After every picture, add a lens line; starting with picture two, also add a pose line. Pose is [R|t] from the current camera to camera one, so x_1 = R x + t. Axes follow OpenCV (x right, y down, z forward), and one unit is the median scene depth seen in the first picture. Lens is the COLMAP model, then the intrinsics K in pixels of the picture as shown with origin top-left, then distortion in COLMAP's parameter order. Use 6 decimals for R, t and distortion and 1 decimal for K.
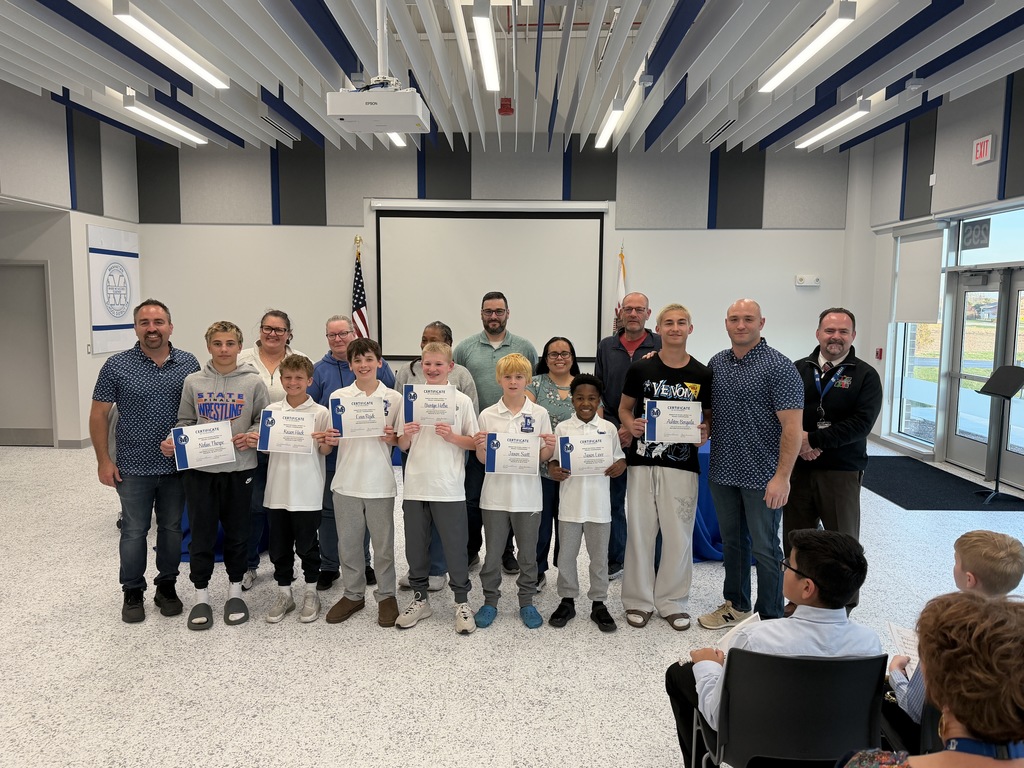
lens RADIAL K [[755.6, 0, 512.0], [0, 755.6, 384.0], [0, 0, 1]] dist [0.145510, -0.258024]
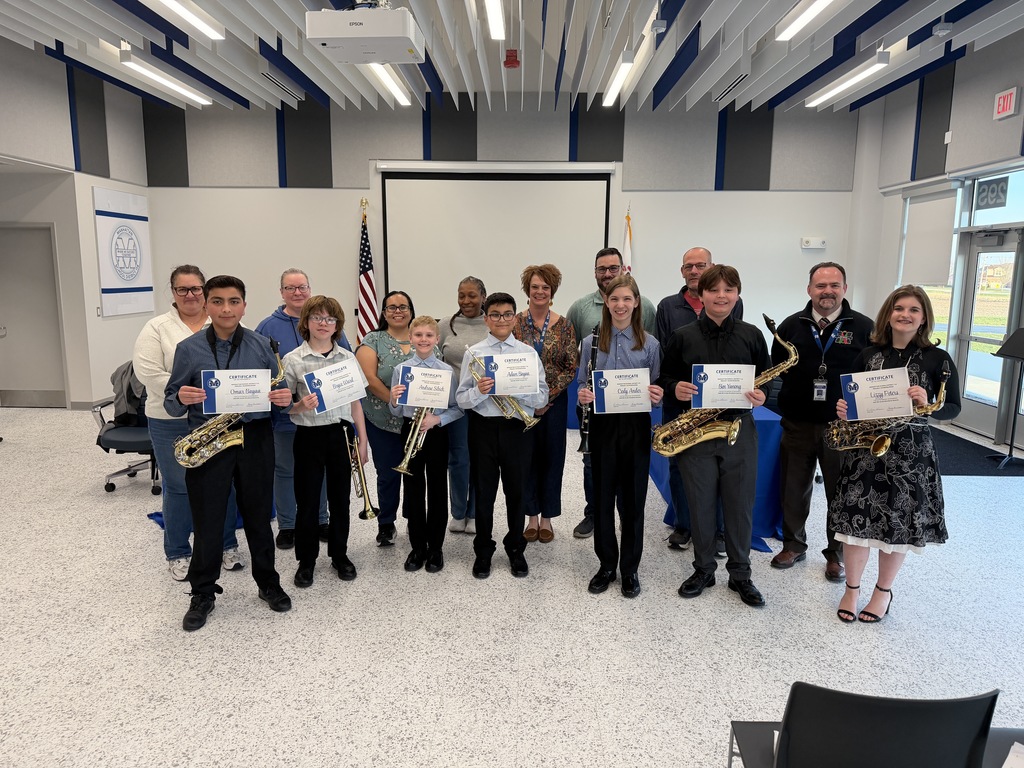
lens RADIAL K [[700.3, 0, 512.0], [0, 700.3, 384.0], [0, 0, 1]] dist [0.093706, -0.141095]
pose [[0.999959, 0.000628, -0.009030, 0.000769], [-0.000156, 0.998641, 0.052111, 0.000695], [0.009050, -0.052107, 0.998601, 0.076193]]
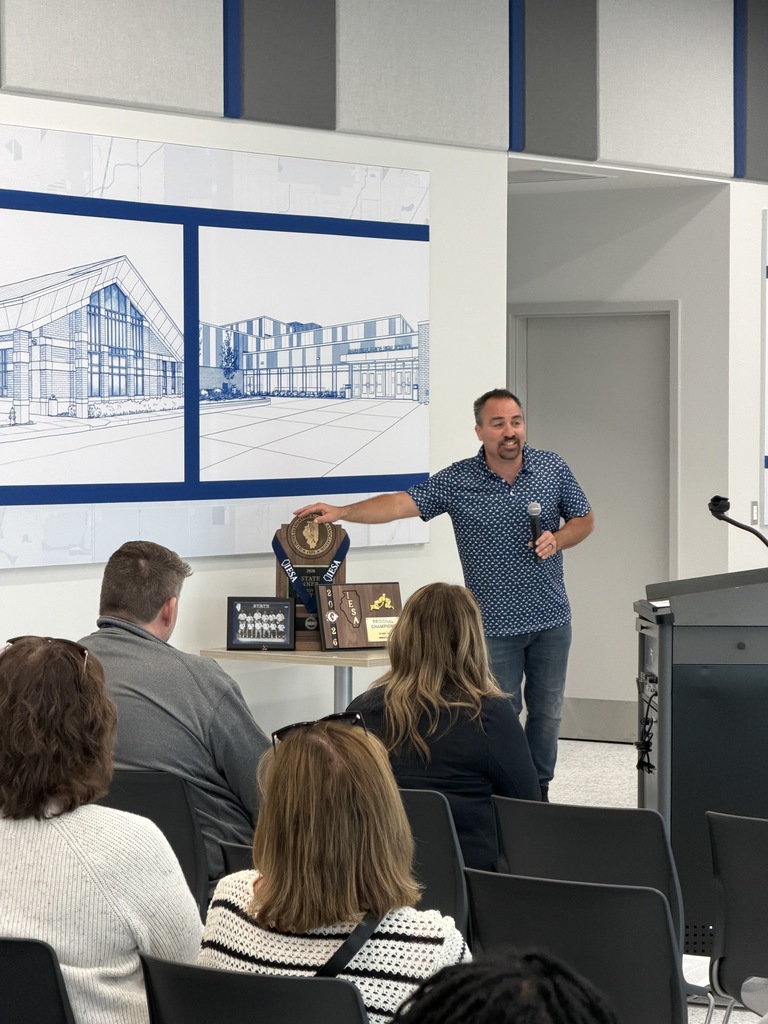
lens RADIAL K [[3052.5, 0, 384.3], [0, 3052.5, 634.6], [0, 0, 1]] dist [0.052281, 1.557310]
pose [[0.819692, 0.033578, -0.571819, 0.244252], [-0.051563, 0.998553, -0.015278, 0.059577], [0.570479, 0.042008, 0.820237, -0.486817]]
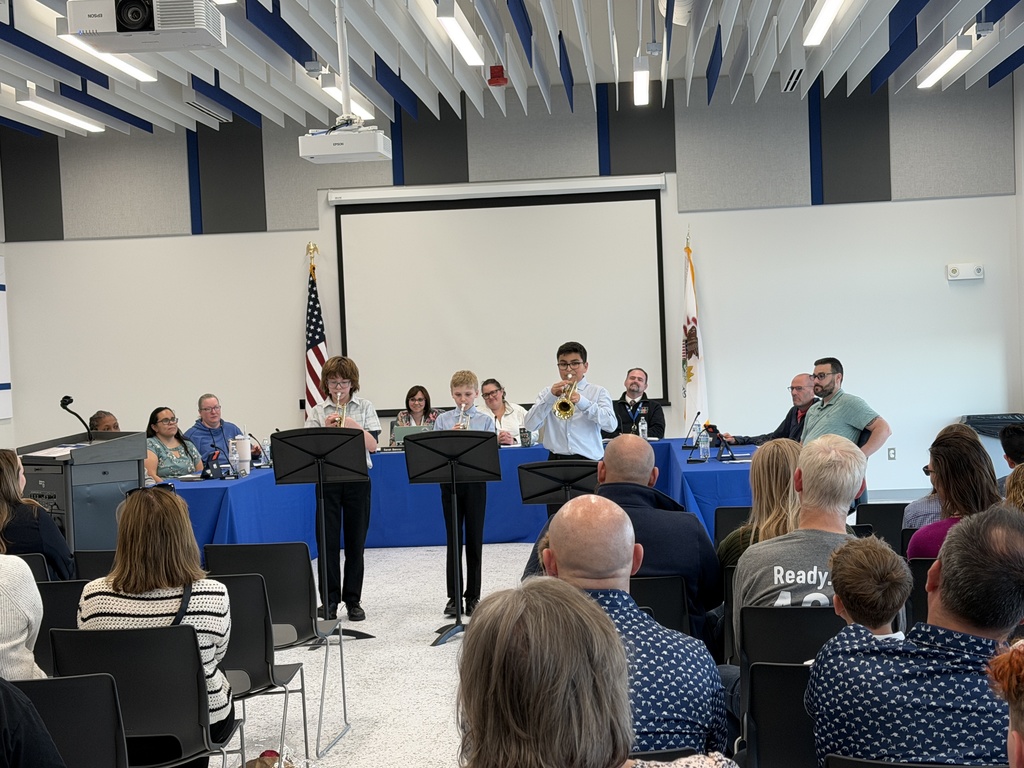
lens RADIAL K [[1674.9, 0, 512.0], [0, 1674.9, 384.0], [0, 0, 1]] dist [0.132531, 0.017694]
pose [[0.996399, -0.049299, -0.068982, 0.098155], [0.043584, 0.995677, -0.082028, 0.083378], [0.072727, 0.078726, 0.994240, -0.609632]]
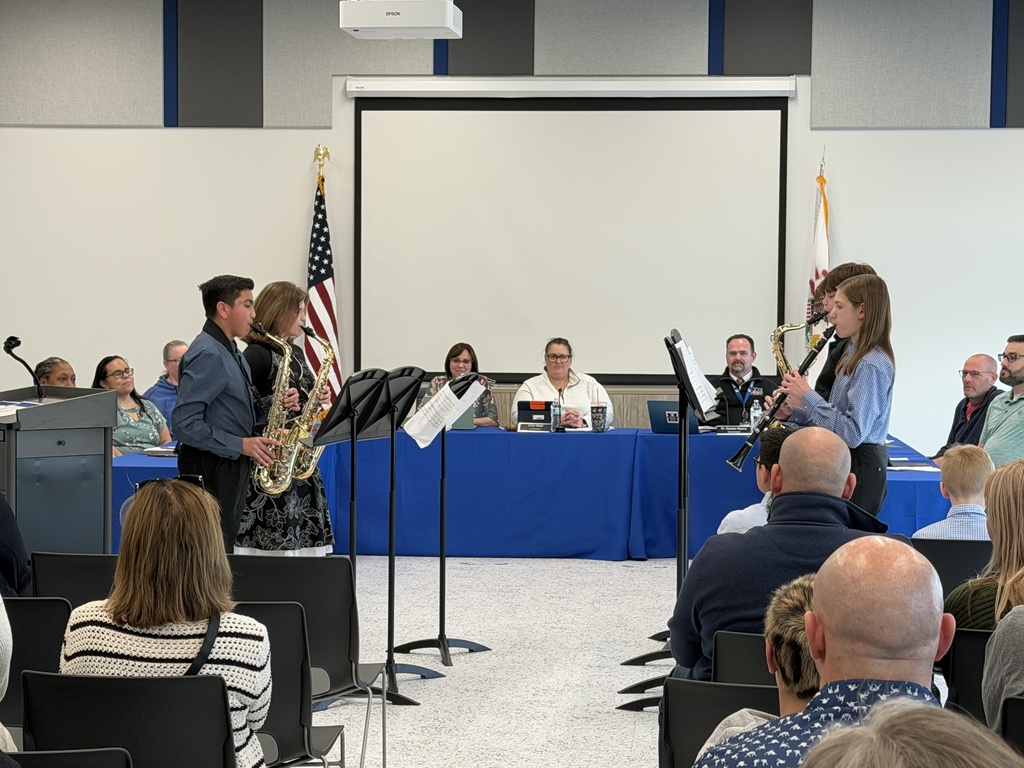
lens RADIAL K [[2153.3, 0, 508.9], [0, 2153.3, 400.2], [0, 0, 1]] dist [0.064973, 0.413274]
pose [[0.996707, 0.003485, -0.081015, 0.059978], [-0.007923, 0.998481, -0.054524, 0.074865], [0.080702, 0.054986, 0.995220, -0.558843]]
